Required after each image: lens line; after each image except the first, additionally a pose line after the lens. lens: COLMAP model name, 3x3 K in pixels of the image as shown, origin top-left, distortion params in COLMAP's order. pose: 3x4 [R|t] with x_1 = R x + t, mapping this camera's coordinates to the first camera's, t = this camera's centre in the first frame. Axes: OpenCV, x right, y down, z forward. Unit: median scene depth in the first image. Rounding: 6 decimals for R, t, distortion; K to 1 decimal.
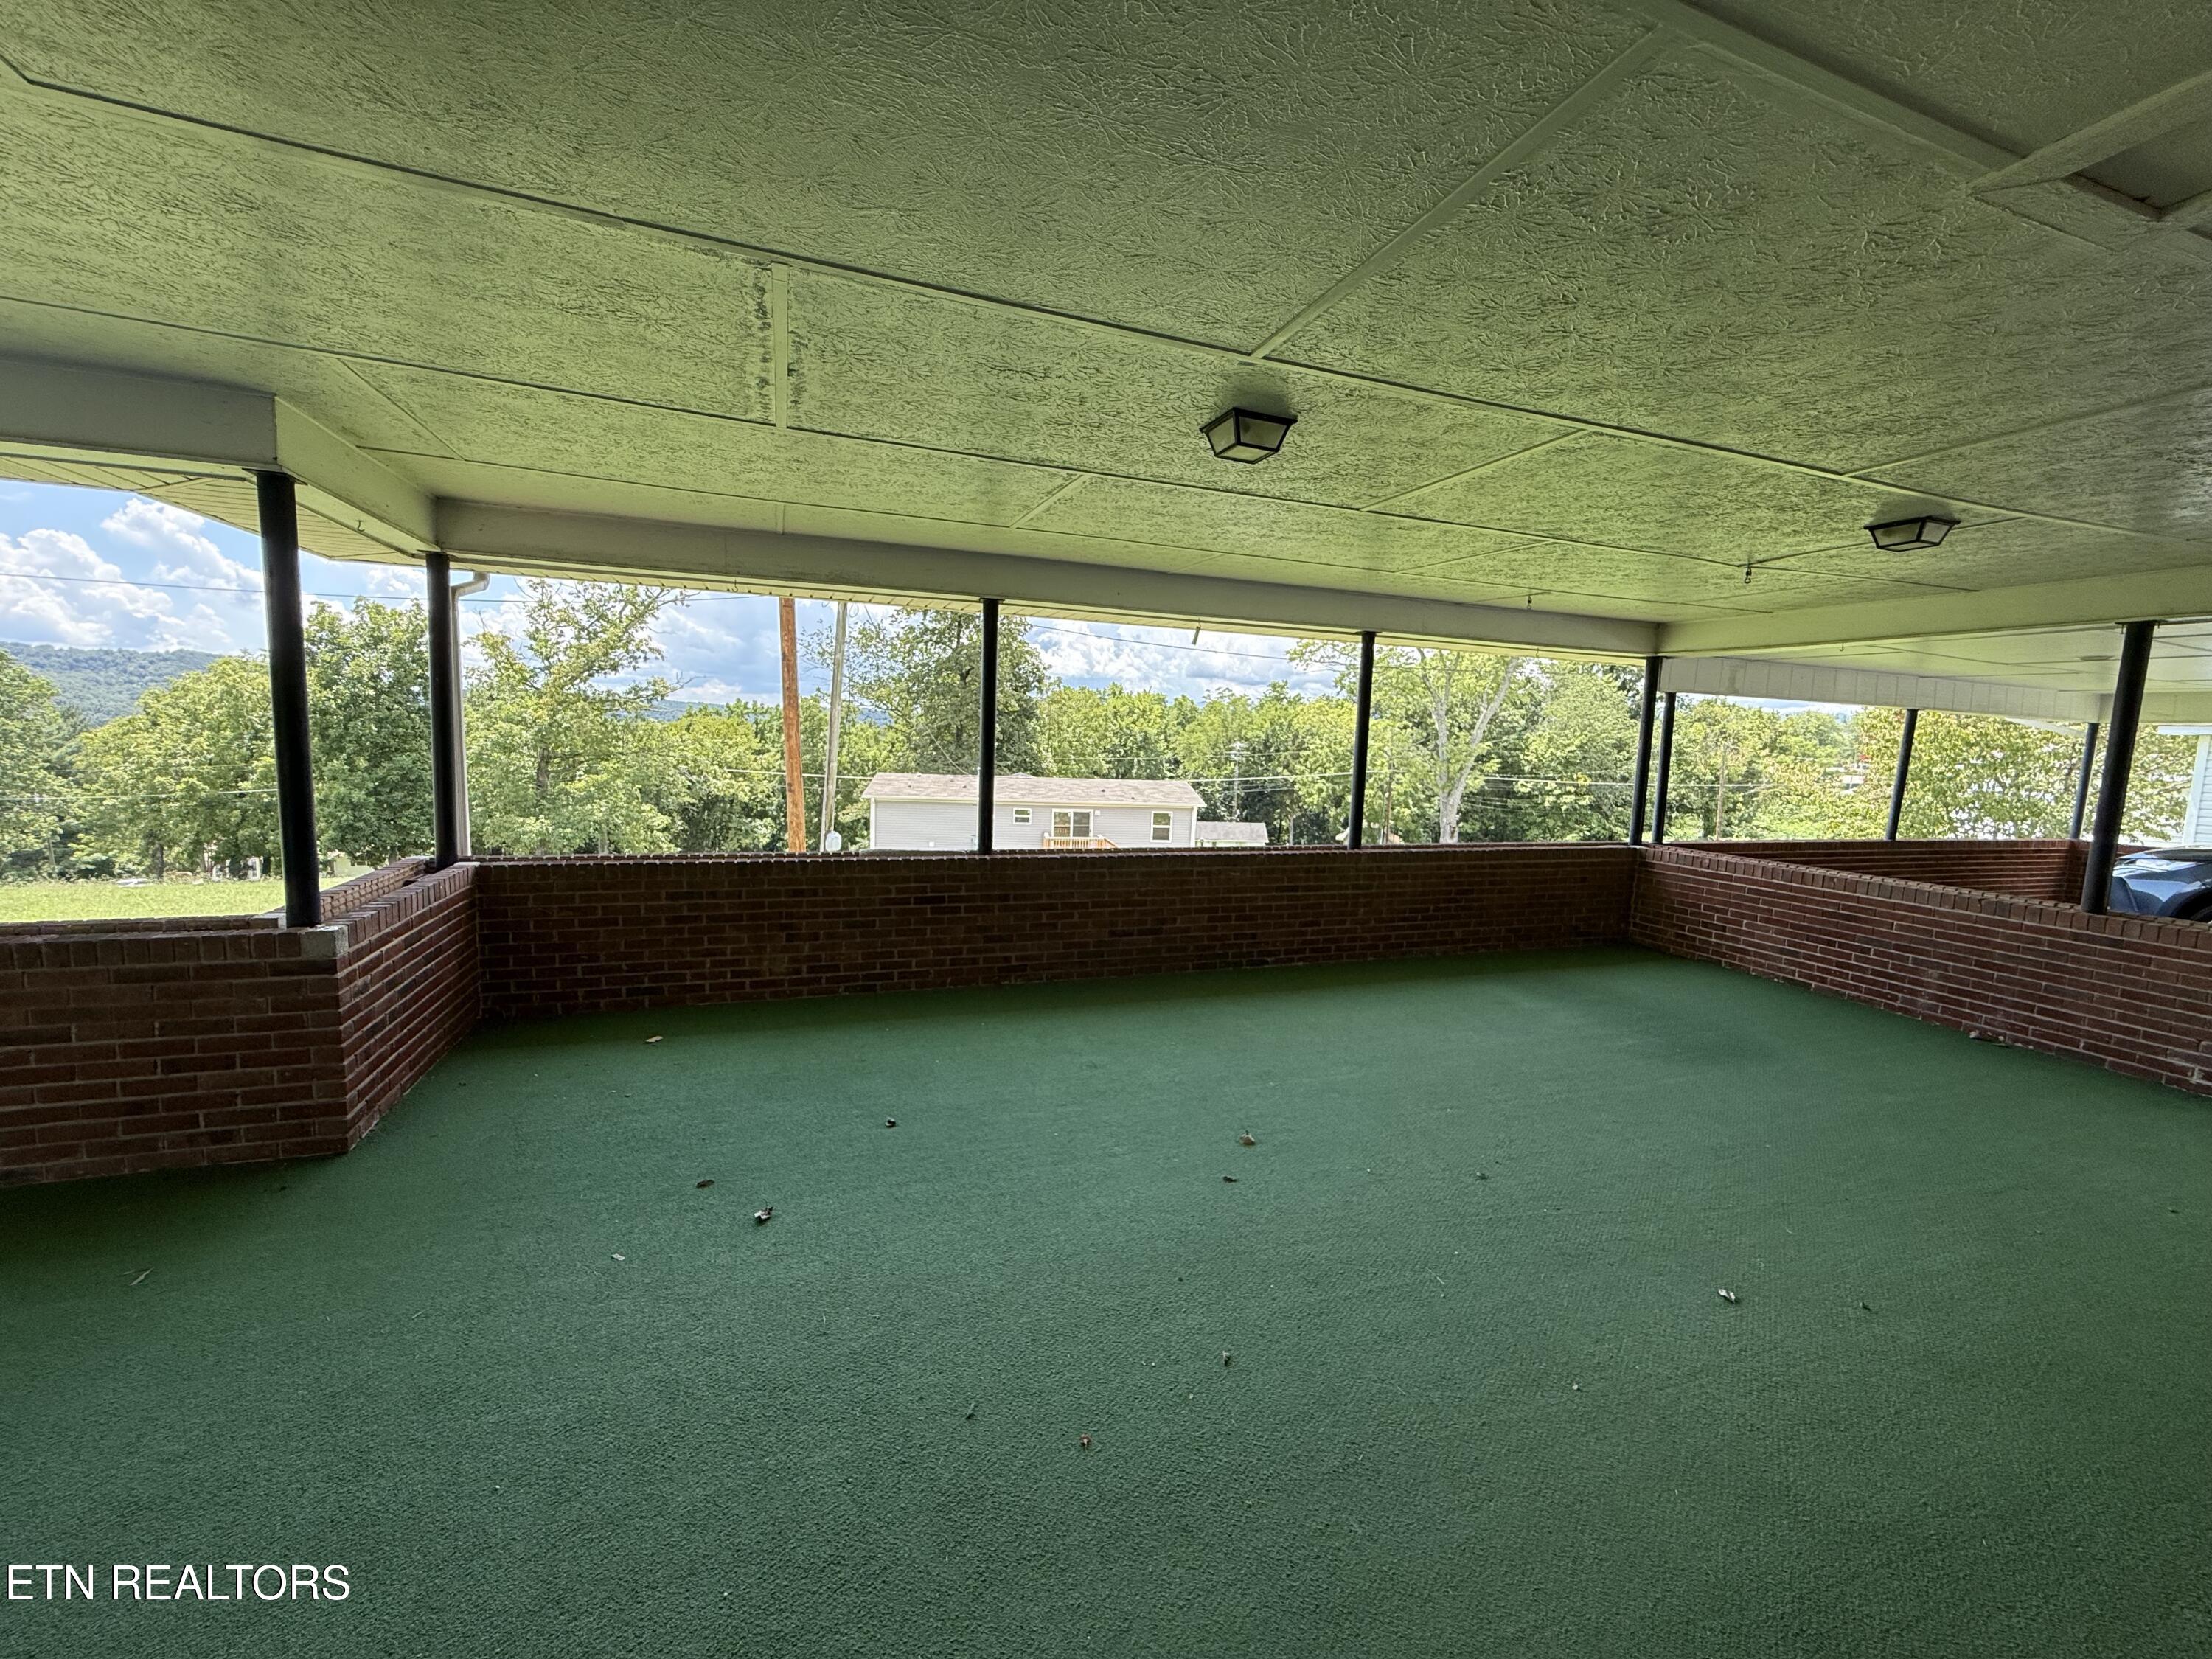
lens RADIAL K [[884.2, 0, 1100.1], [0, 884.2, 829.2], [0, 0, 1]] dist [-0.000517, 0.000136]
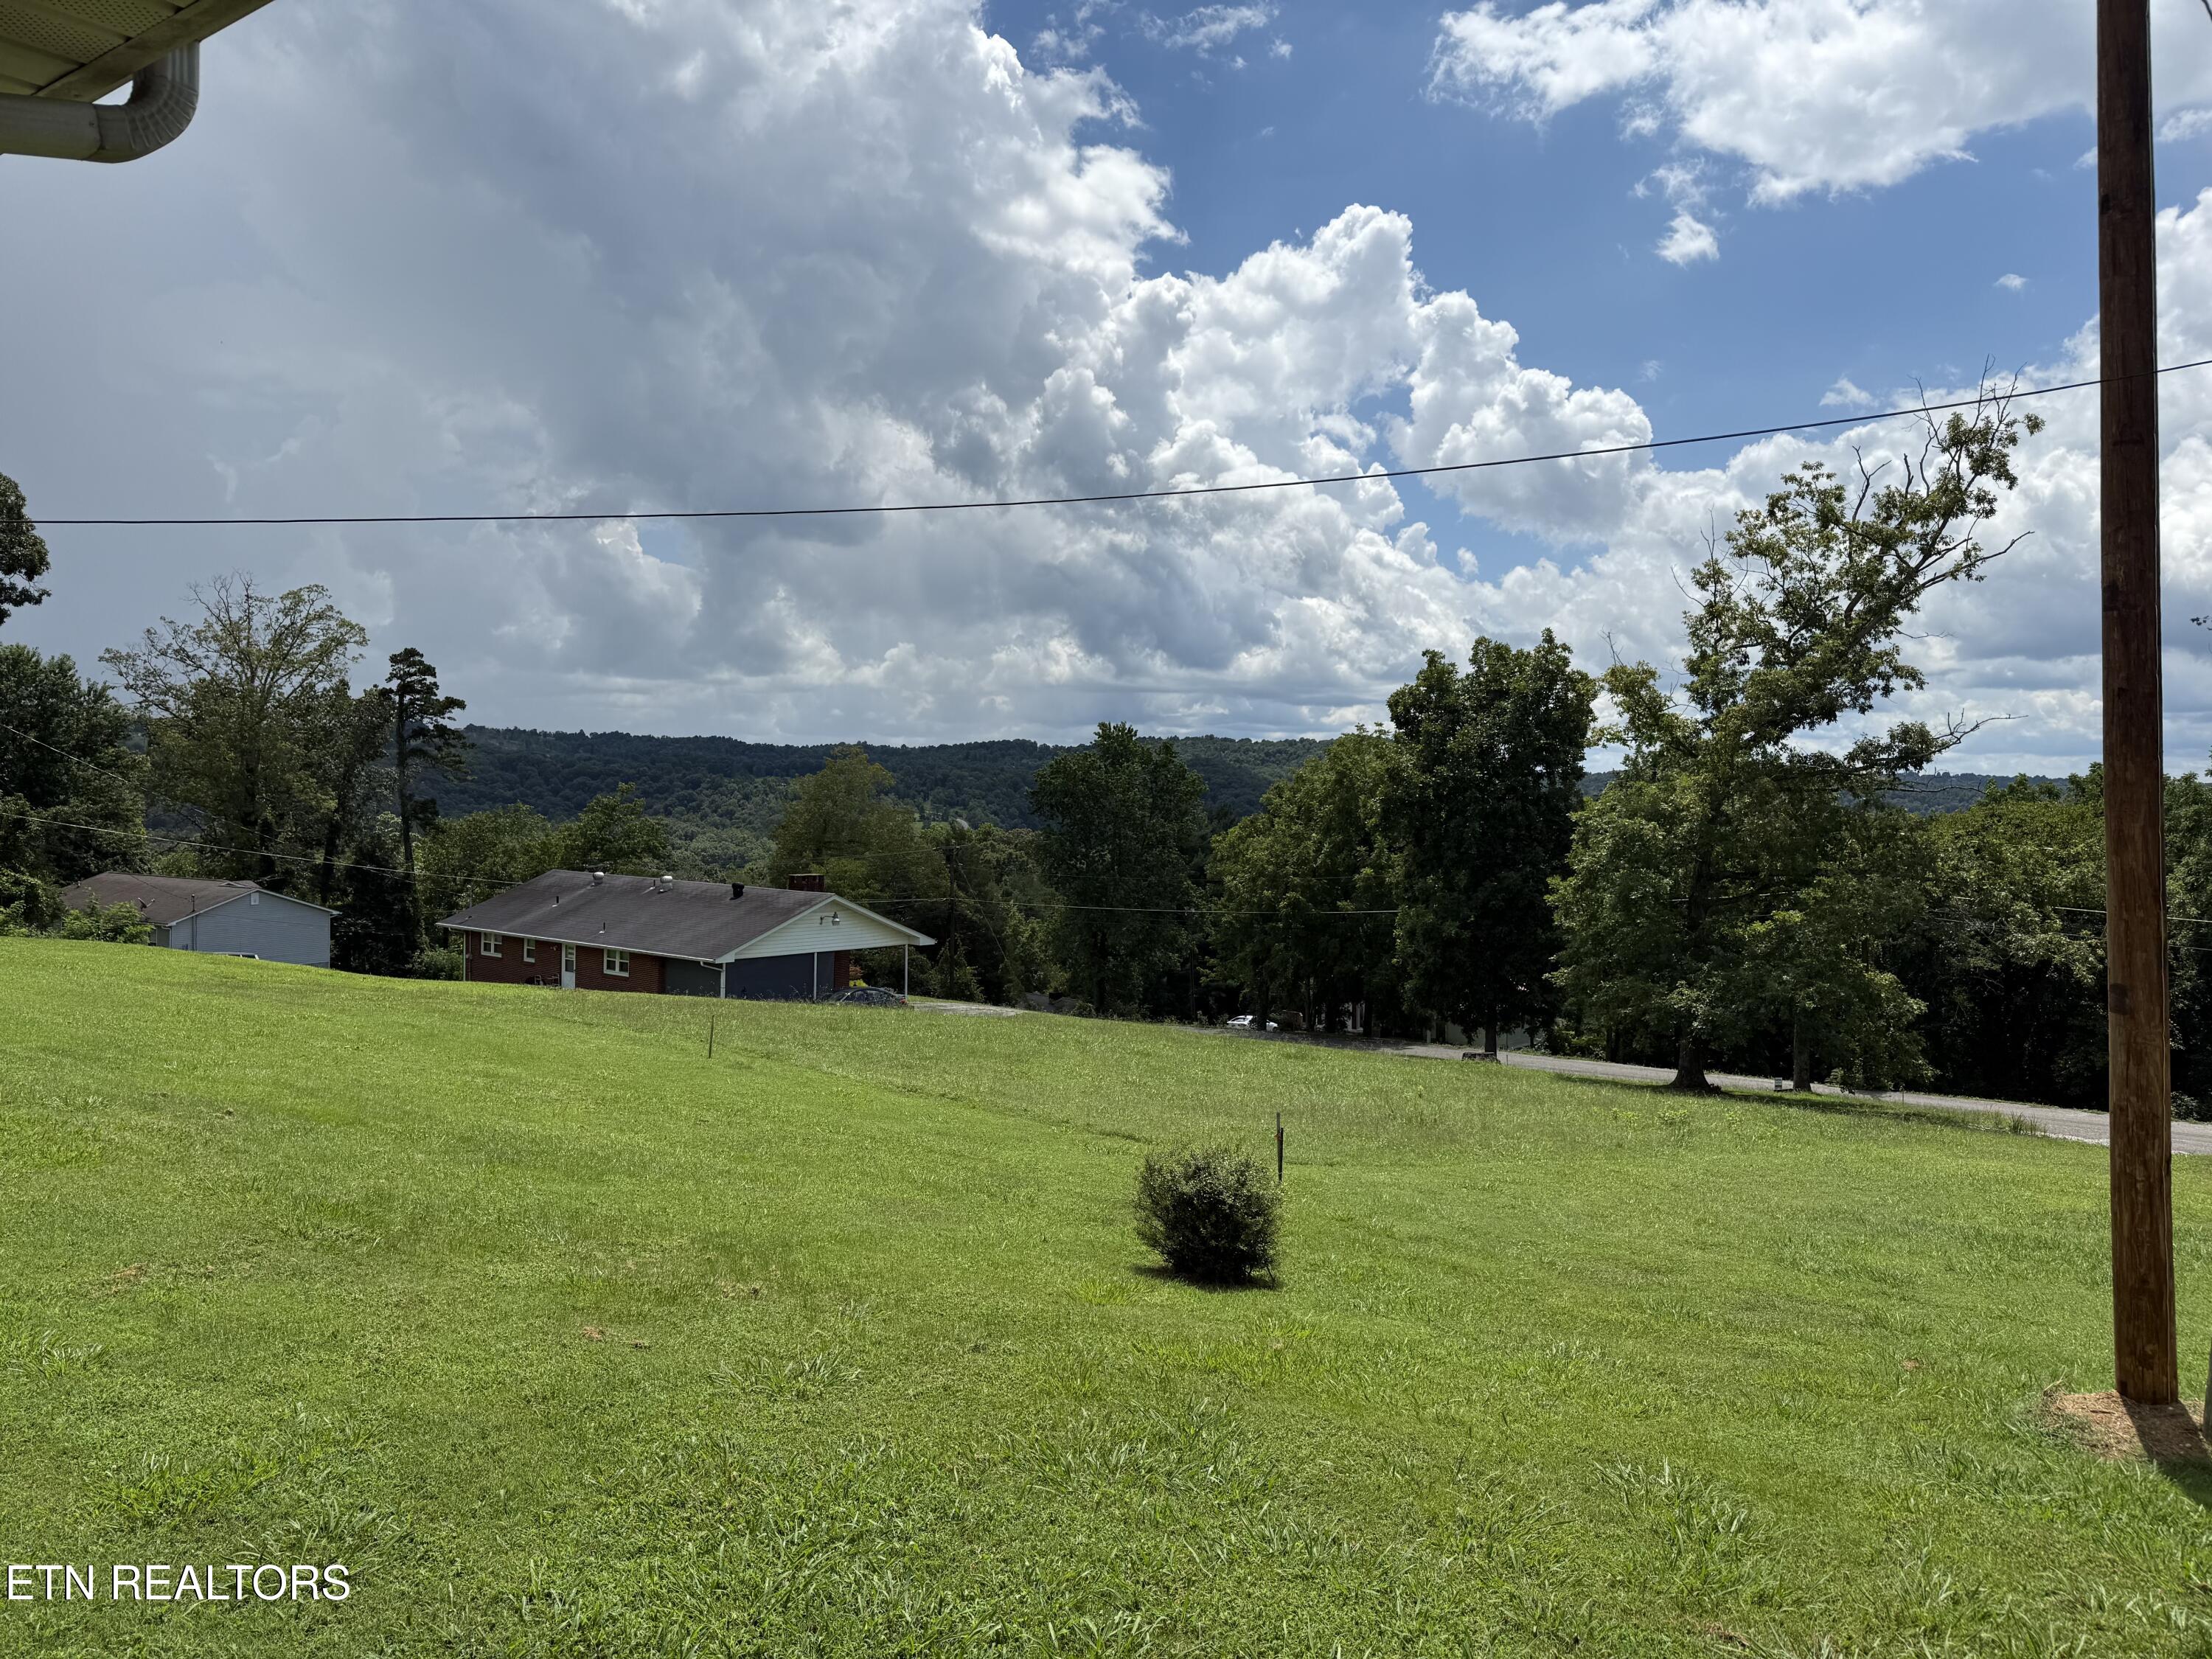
lens RADIAL K [[1531.8, 0, 1092.9], [0, 1531.8, 821.9], [0, 0, 1]] dist [0.112109, -0.170071]
pose [[0.570761, -0.009638, -0.821060, -0.271901], [-0.085451, 0.993805, -0.071067, -0.097315], [0.816658, 0.110723, 0.566401, 0.926300]]
